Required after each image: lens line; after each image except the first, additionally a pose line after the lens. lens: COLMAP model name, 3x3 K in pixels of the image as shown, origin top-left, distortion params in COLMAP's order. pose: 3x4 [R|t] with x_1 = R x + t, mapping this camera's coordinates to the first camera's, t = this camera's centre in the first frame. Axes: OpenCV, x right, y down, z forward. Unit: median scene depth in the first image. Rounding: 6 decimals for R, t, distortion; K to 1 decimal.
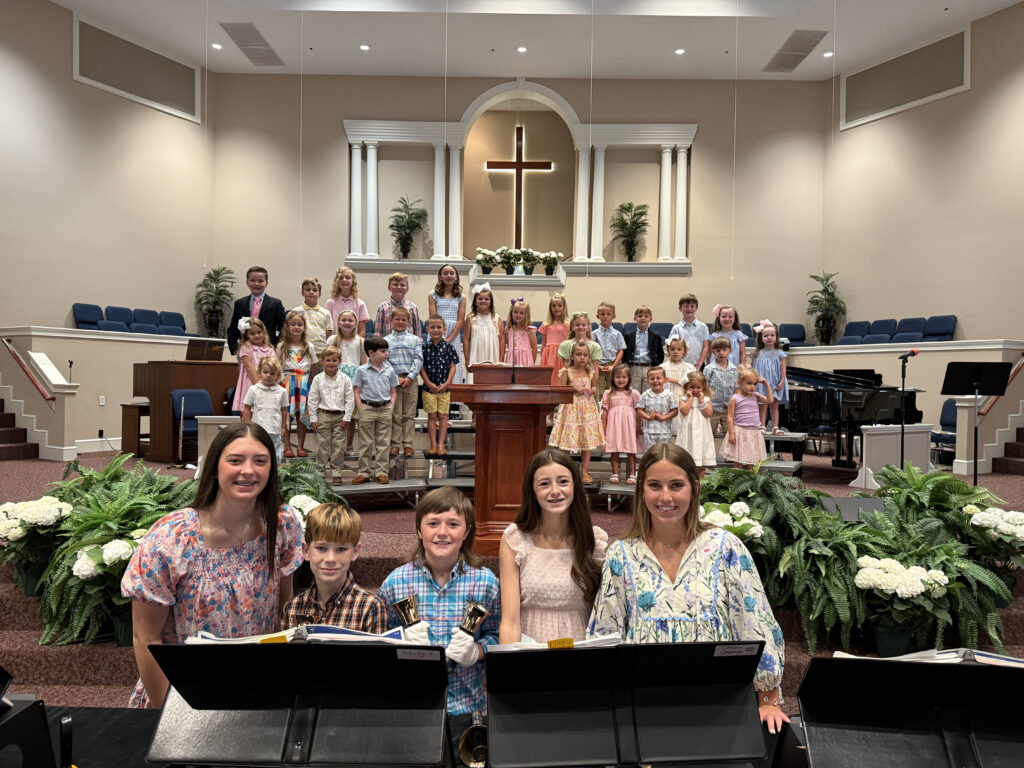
lens RADIAL K [[731.9, 0, 511.0], [0, 731.9, 385.6], [0, 0, 1]] dist [0.050884, -0.011478]
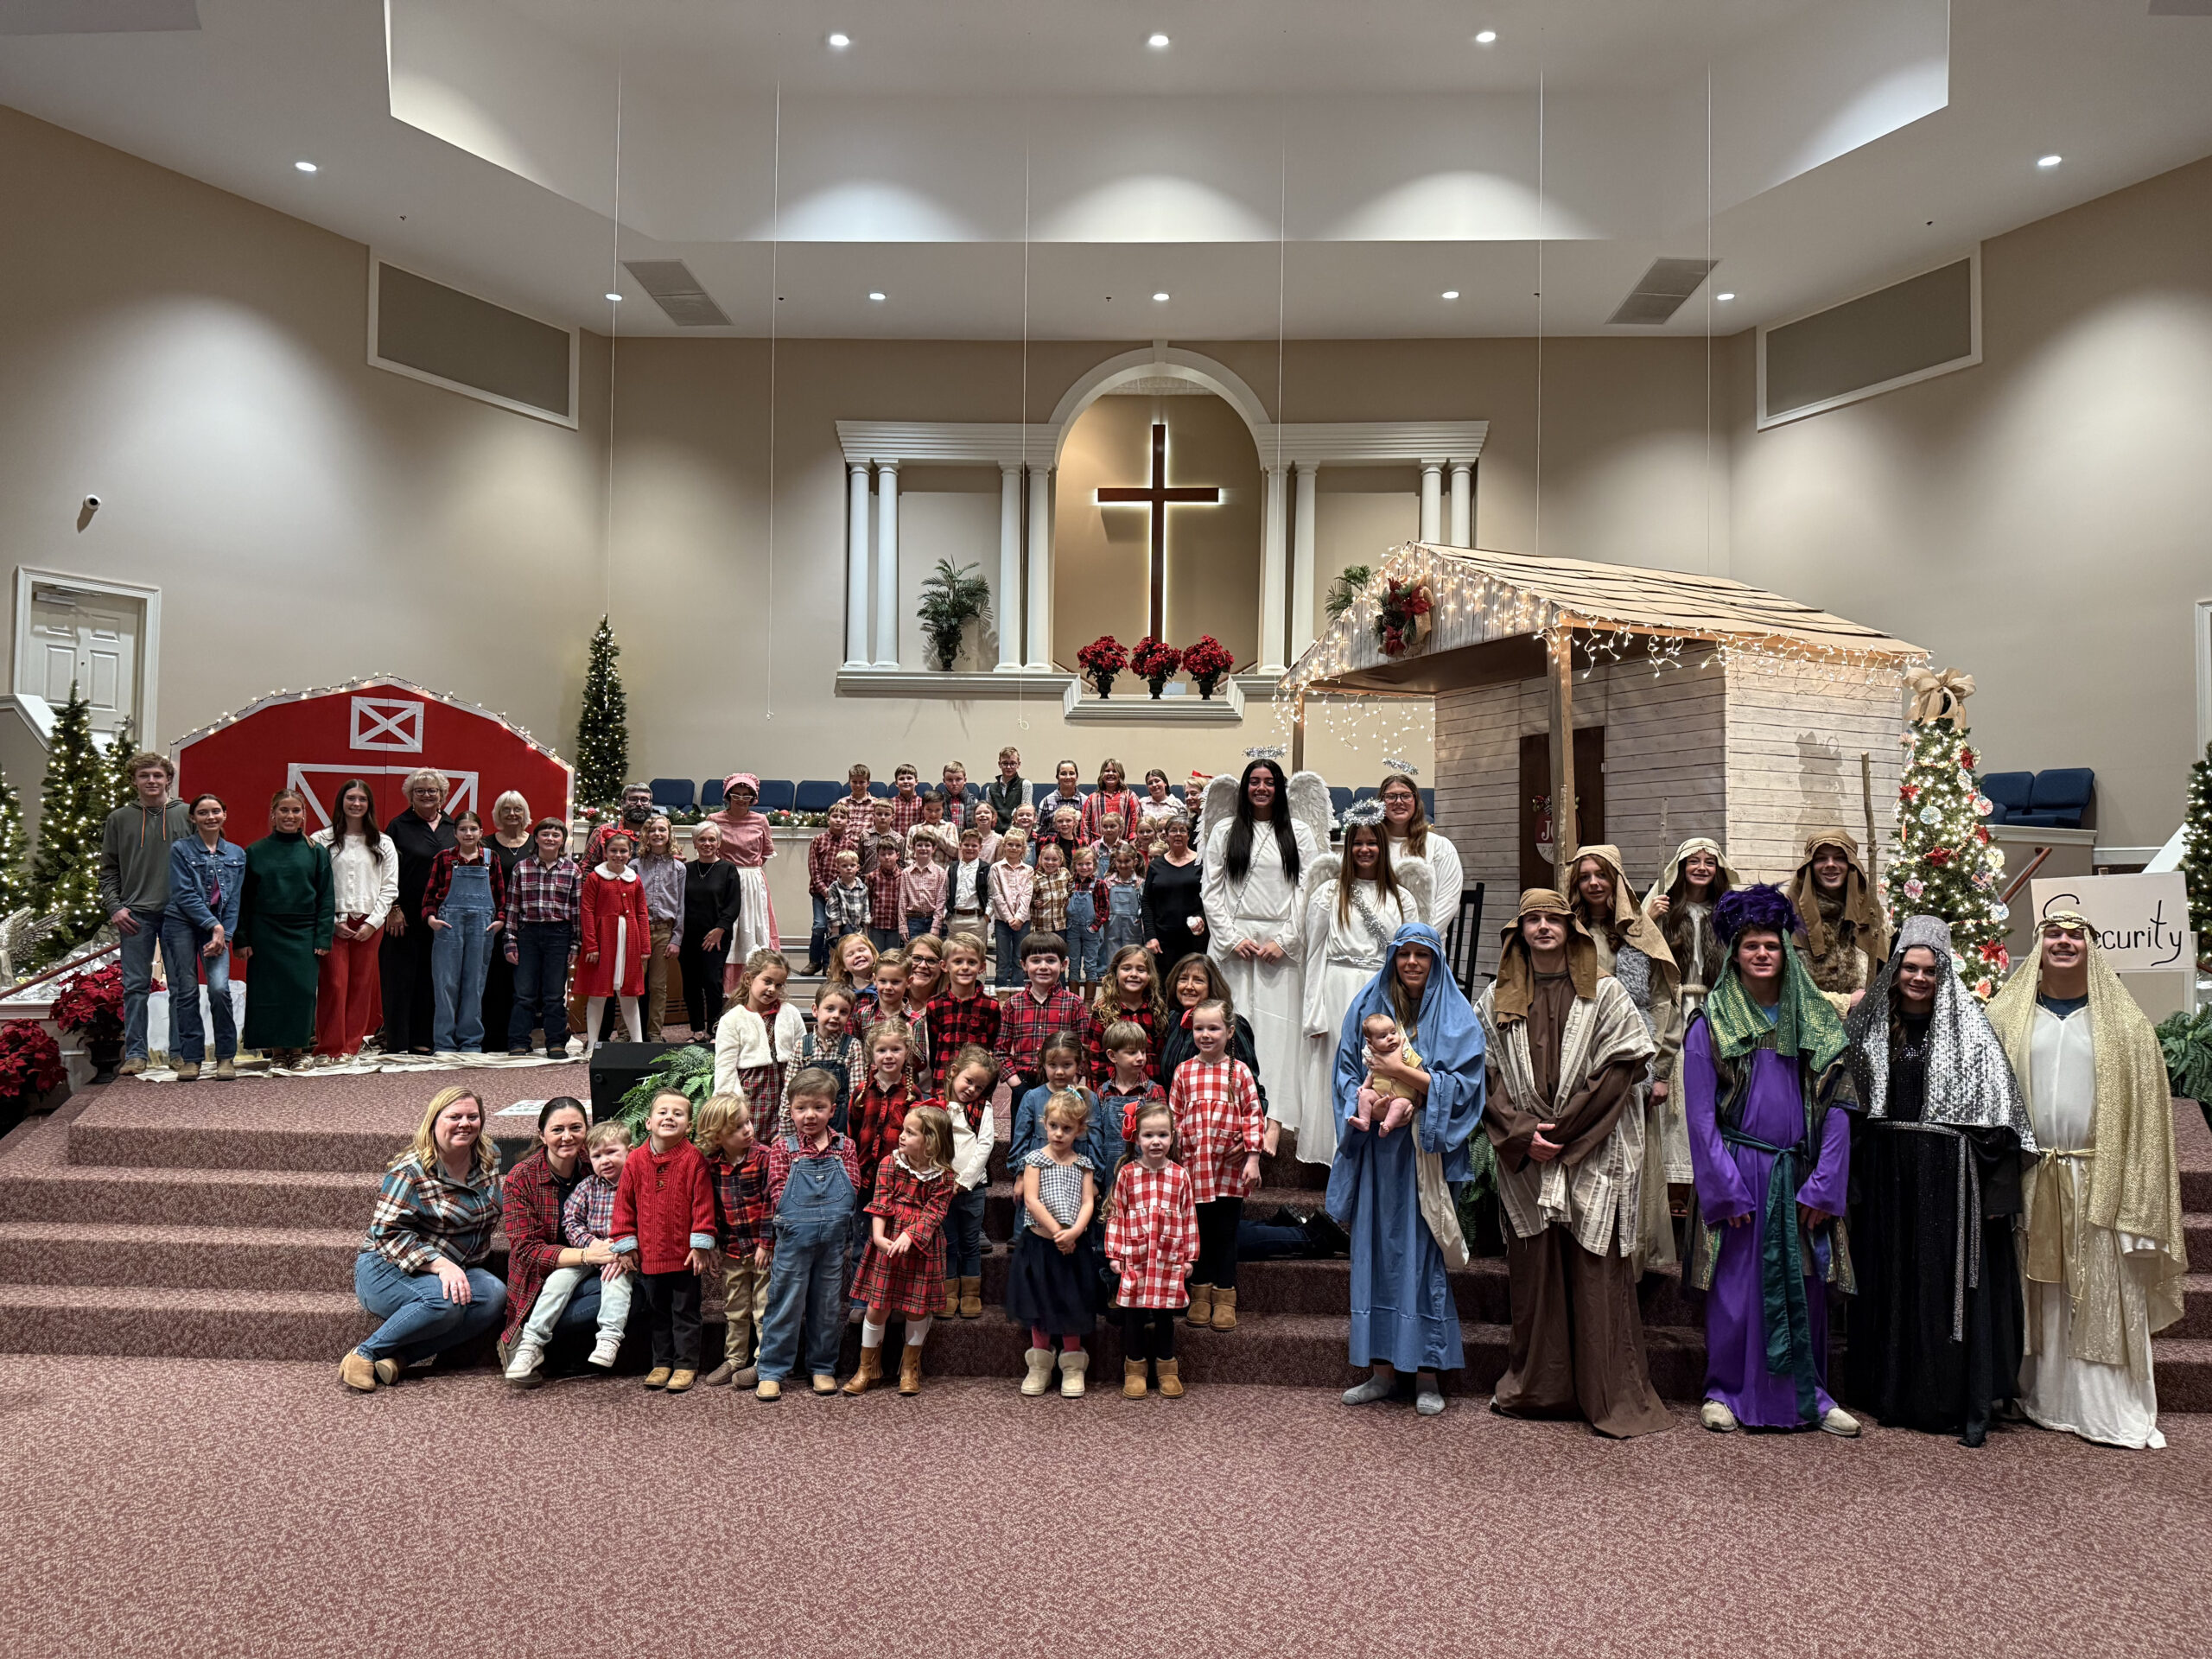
lens RADIAL K [[1581.1, 0, 1100.1], [0, 1581.1, 834.1], [0, 0, 1]] dist [0.050884, -0.011478]
pose [[0.999456, -0.002489, -0.032874, 0.006572], [0.000836, 0.998740, -0.050186, 0.005855], [0.032957, 0.050131, 0.998199, -0.154979]]
